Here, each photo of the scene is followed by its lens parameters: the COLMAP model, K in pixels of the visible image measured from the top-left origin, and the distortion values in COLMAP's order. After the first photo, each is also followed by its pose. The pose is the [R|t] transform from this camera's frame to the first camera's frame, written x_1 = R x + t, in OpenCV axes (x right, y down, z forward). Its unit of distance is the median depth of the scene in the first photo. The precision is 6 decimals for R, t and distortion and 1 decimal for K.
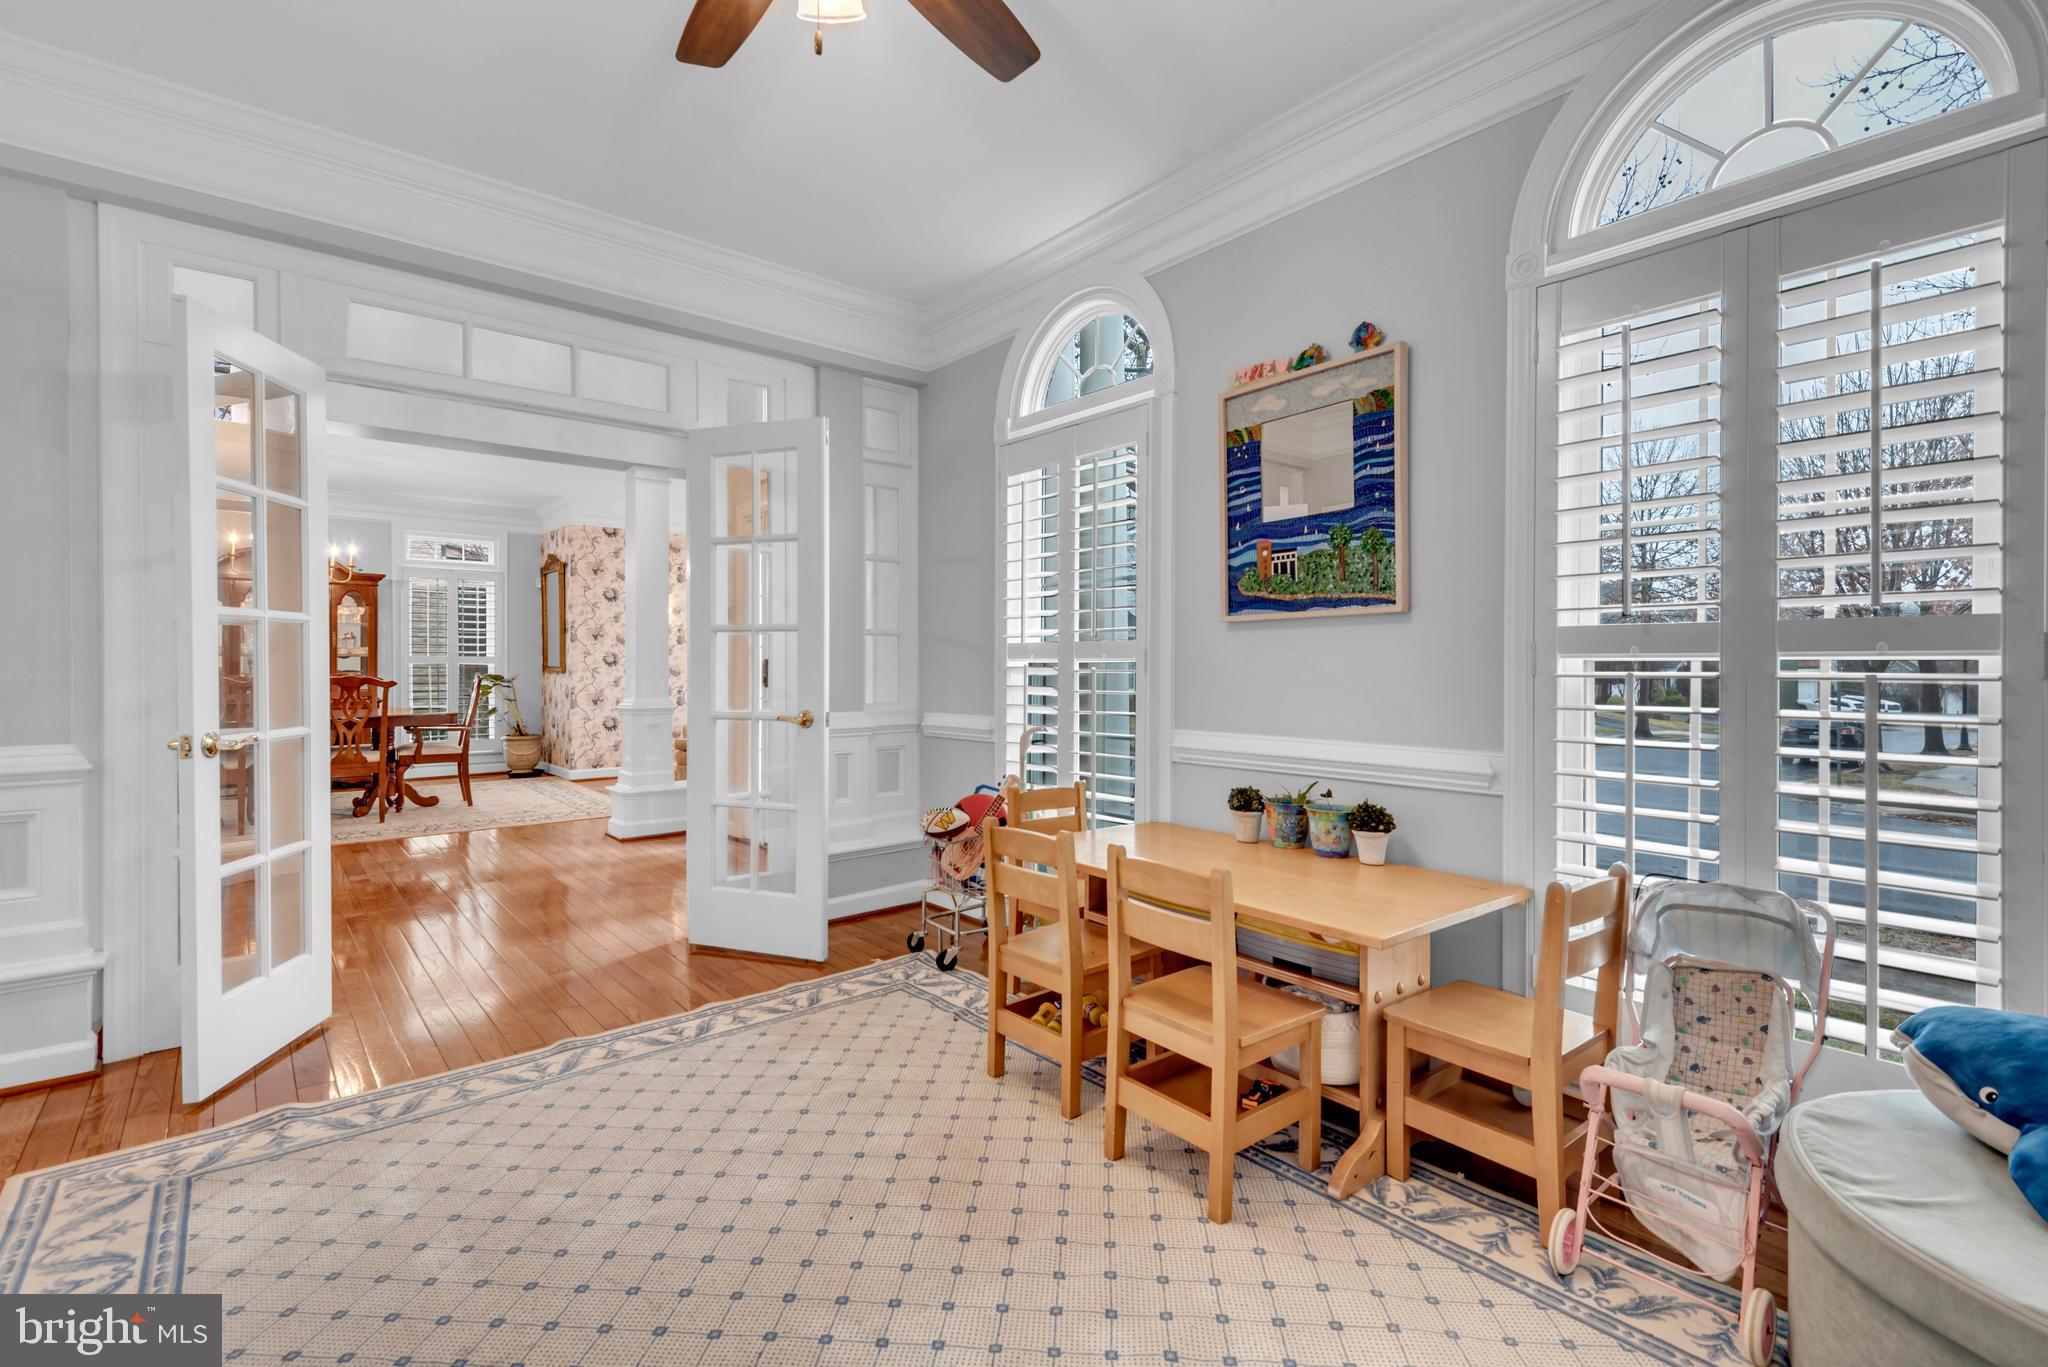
lens RADIAL K [[928.4, 0, 978.9], [0, 928.4, 669.2], [0, 0, 1]] dist [0.038333, -0.013565]
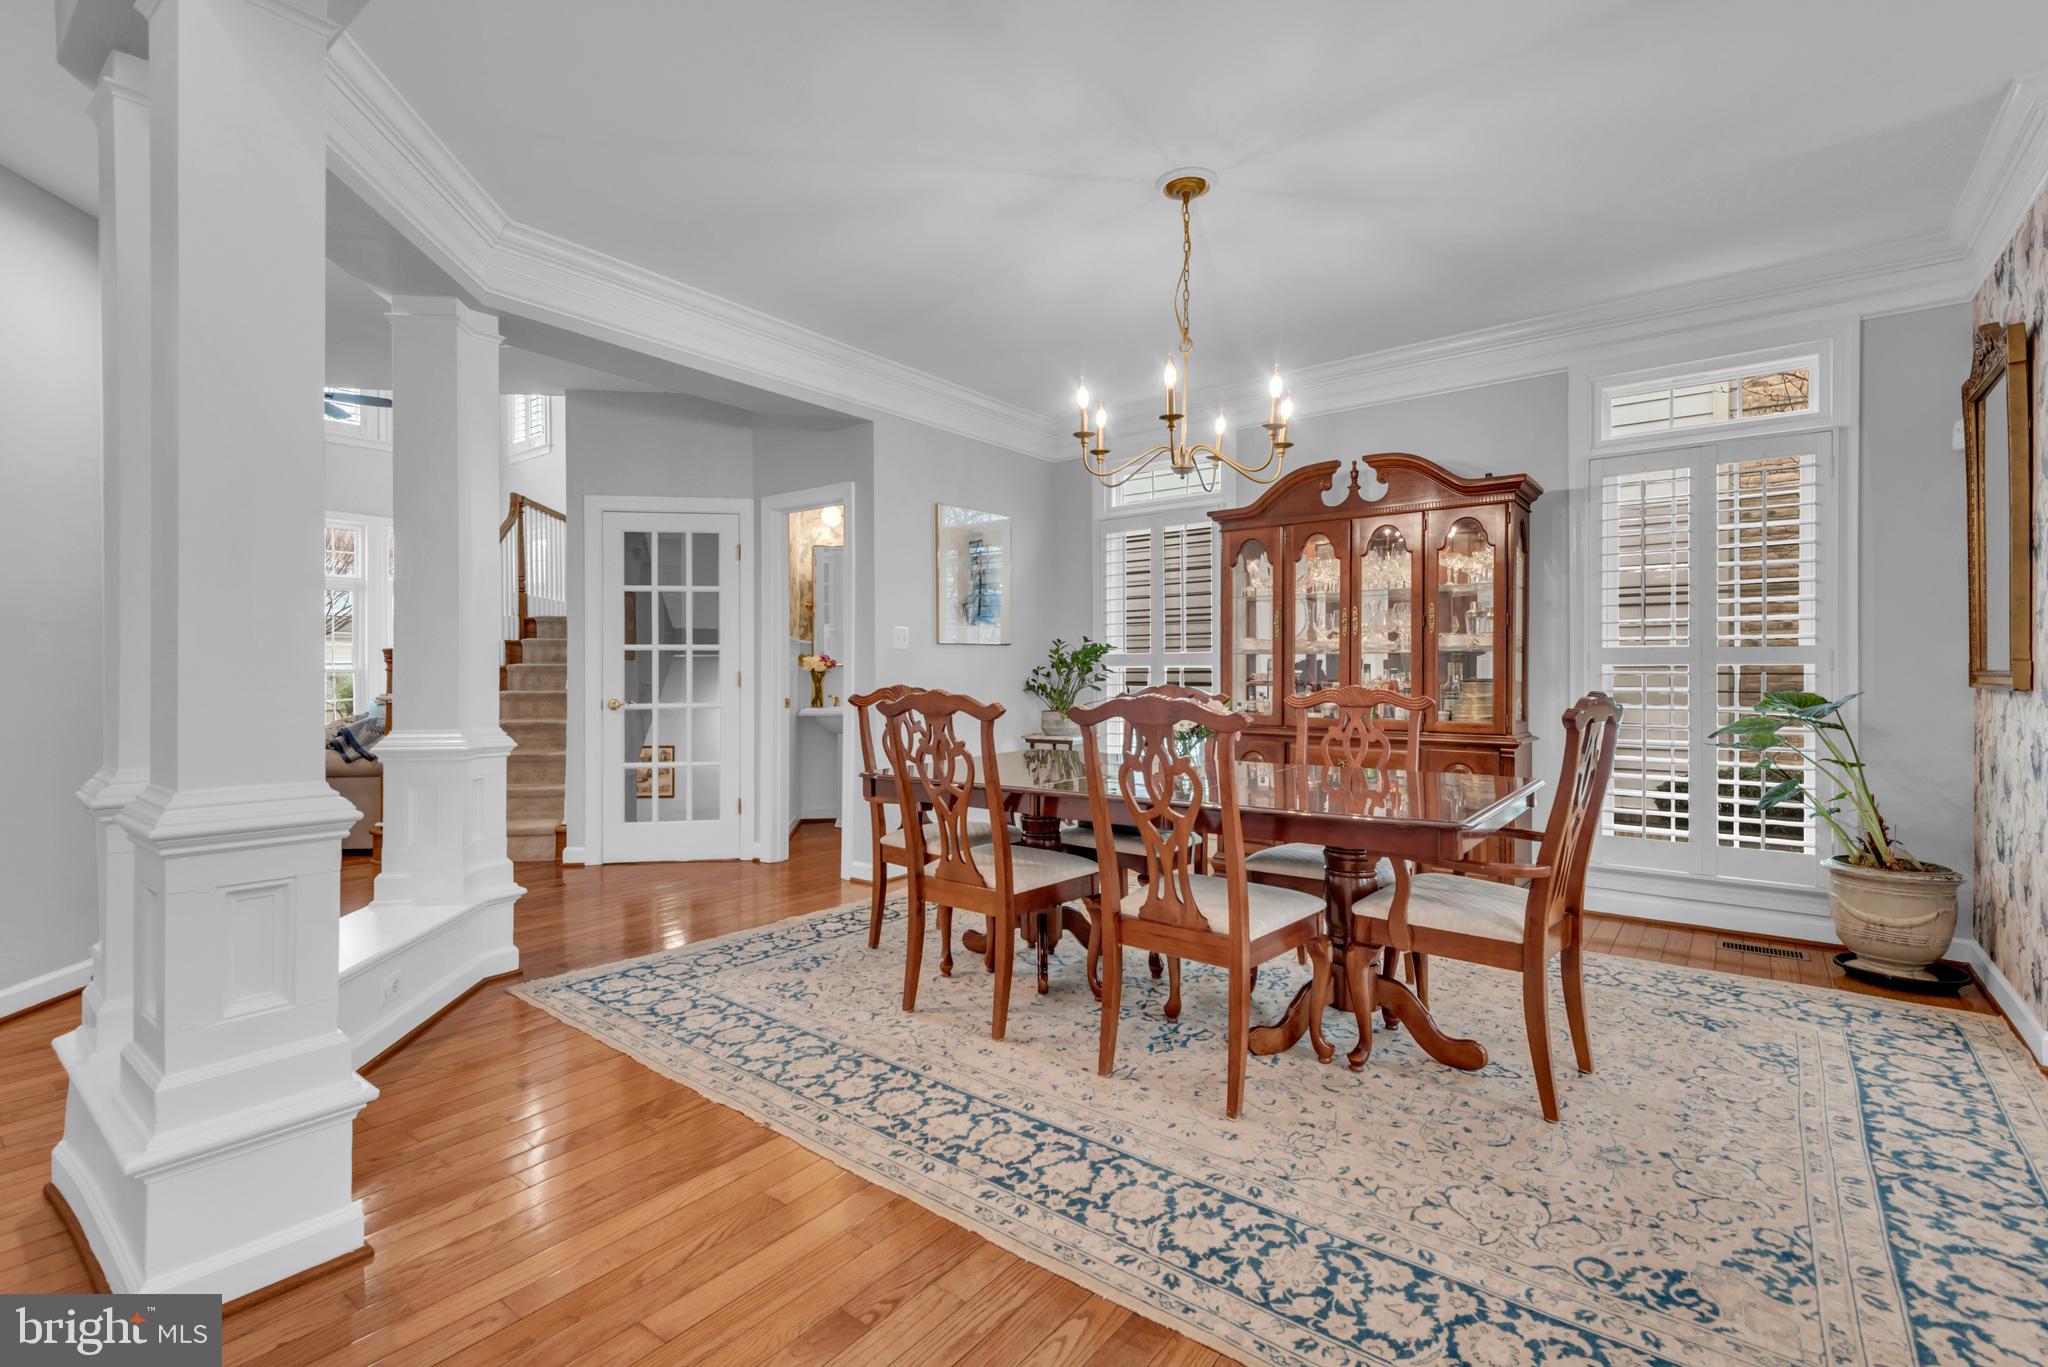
lens RADIAL K [[928.4, 0, 1007.0], [0, 928.4, 672.5], [0, 0, 1]] dist [0.038333, -0.013565]
pose [[0.224325, 0.001195, -0.974514, -0.717859], [-0.003278, 0.999995, 0.000472, -0.004669], [0.974509, 0.003088, 0.224328, 2.016034]]
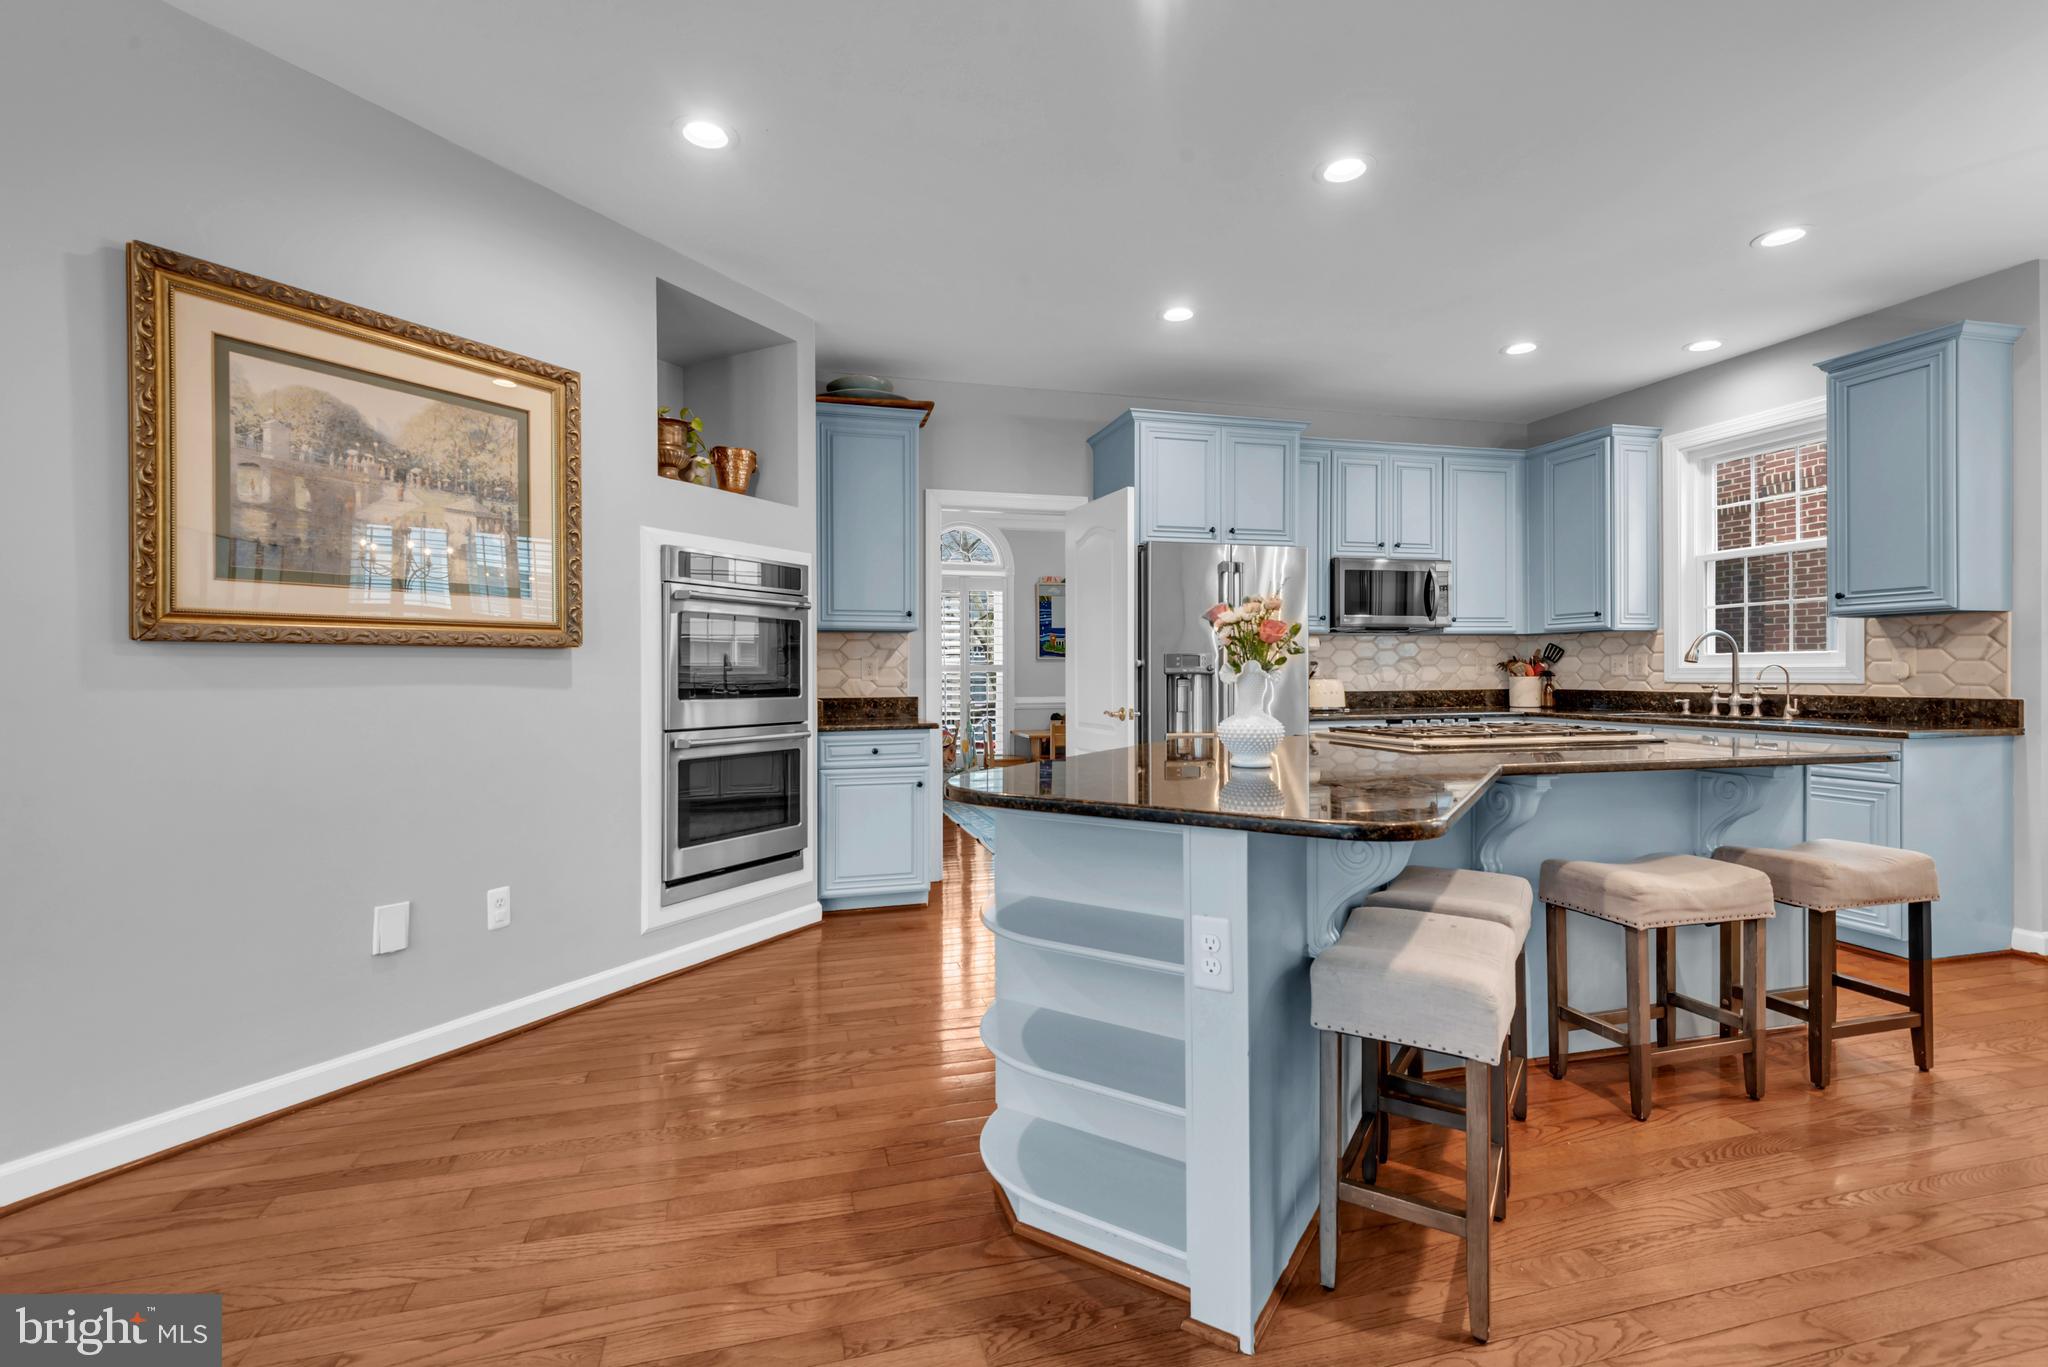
lens RADIAL K [[928.4, 0, 1023.4], [0, 928.4, 671.2], [0, 0, 1]] dist [0.038333, -0.013565]
pose [[0.392294, -0.001344, 0.919839, -2.550925], [0.007269, 0.999972, -0.001639, -0.008668], [-0.919811, 0.007329, 0.392293, -0.119425]]
